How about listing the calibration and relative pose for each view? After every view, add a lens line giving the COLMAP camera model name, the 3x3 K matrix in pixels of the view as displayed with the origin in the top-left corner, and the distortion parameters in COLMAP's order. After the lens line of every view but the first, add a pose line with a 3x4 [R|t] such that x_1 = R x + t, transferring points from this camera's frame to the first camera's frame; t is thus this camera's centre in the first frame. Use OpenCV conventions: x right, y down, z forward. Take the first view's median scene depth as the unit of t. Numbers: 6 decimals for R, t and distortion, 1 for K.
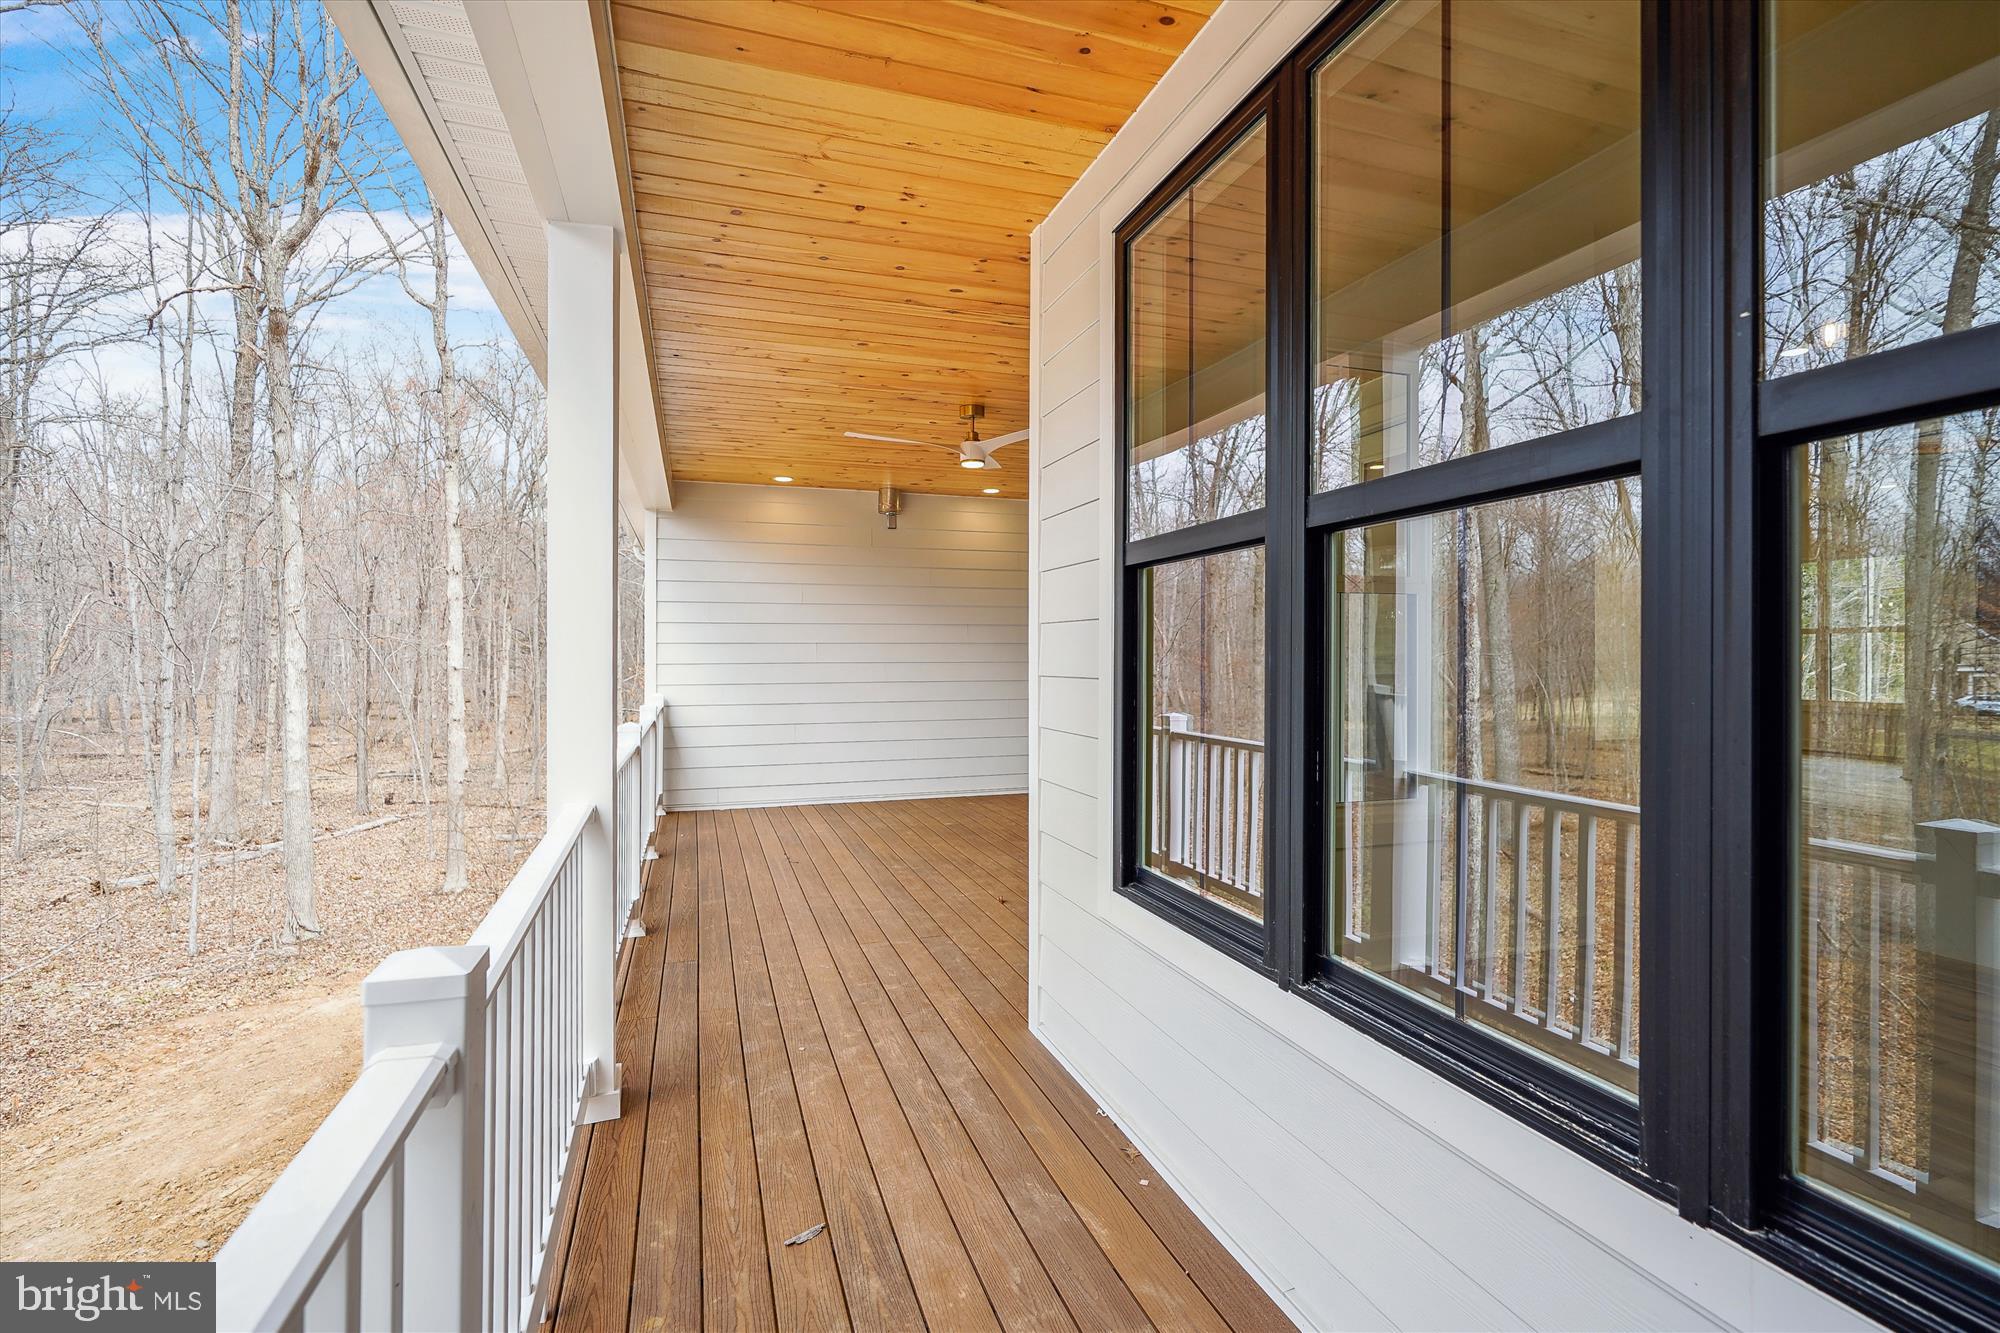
lens RADIAL K [[930.5, 0, 996.9], [0, 930.5, 622.9], [0, 0, 1]] dist [0.000051, -0.000202]
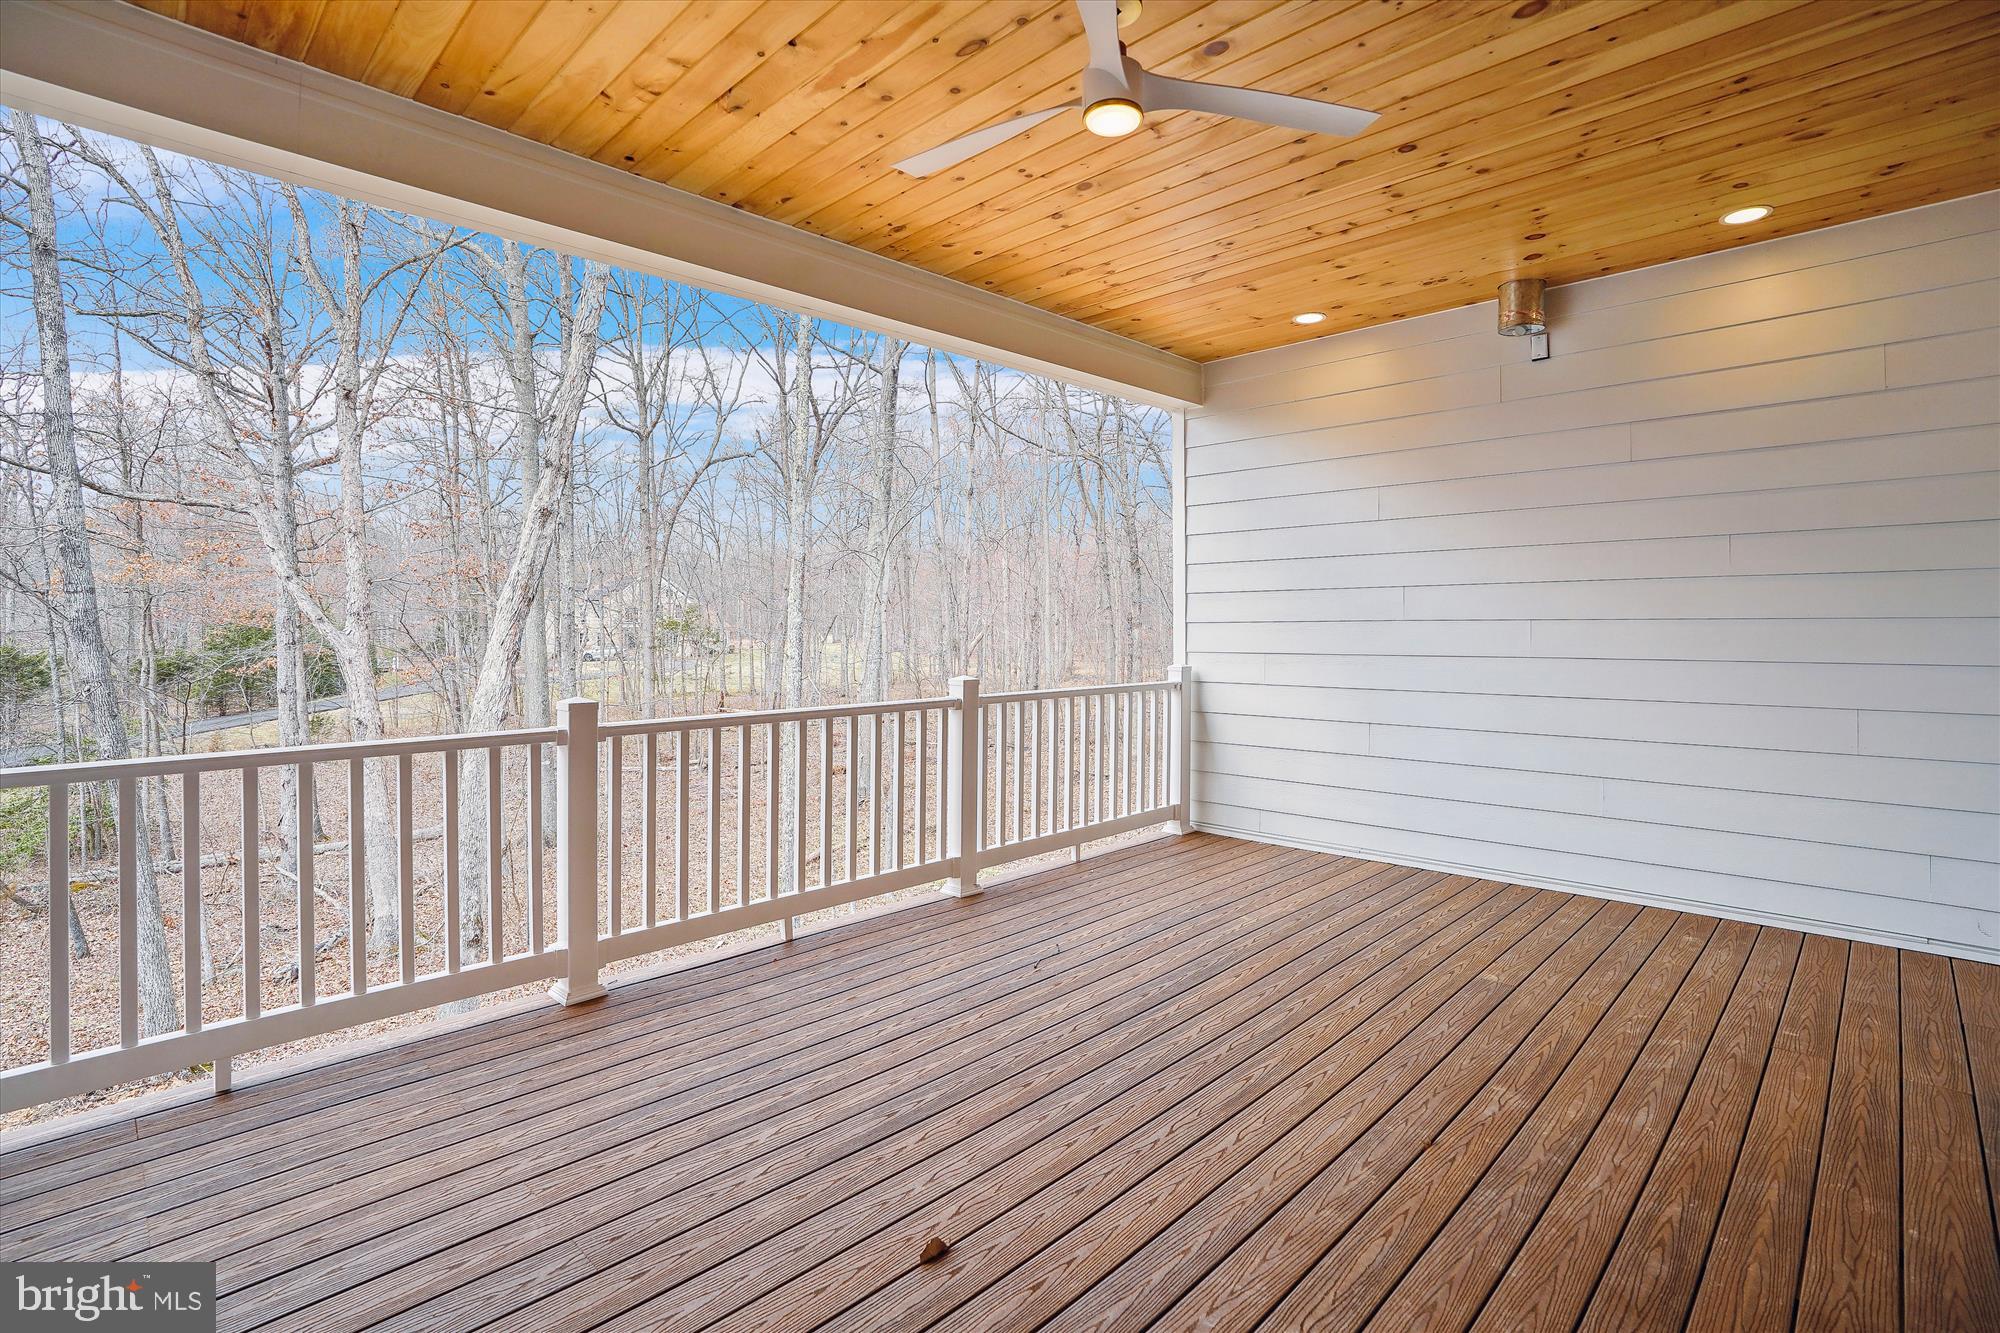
lens RADIAL K [[930.5, 0, 996.9], [0, 930.5, 622.9], [0, 0, 1]] dist [0.000051, -0.000202]
pose [[0.459008, -0.003407, -0.888426, 0.205859], [0.027776, 0.999559, 0.010518, 0.032326], [0.887998, -0.029505, 0.458900, 0.535229]]
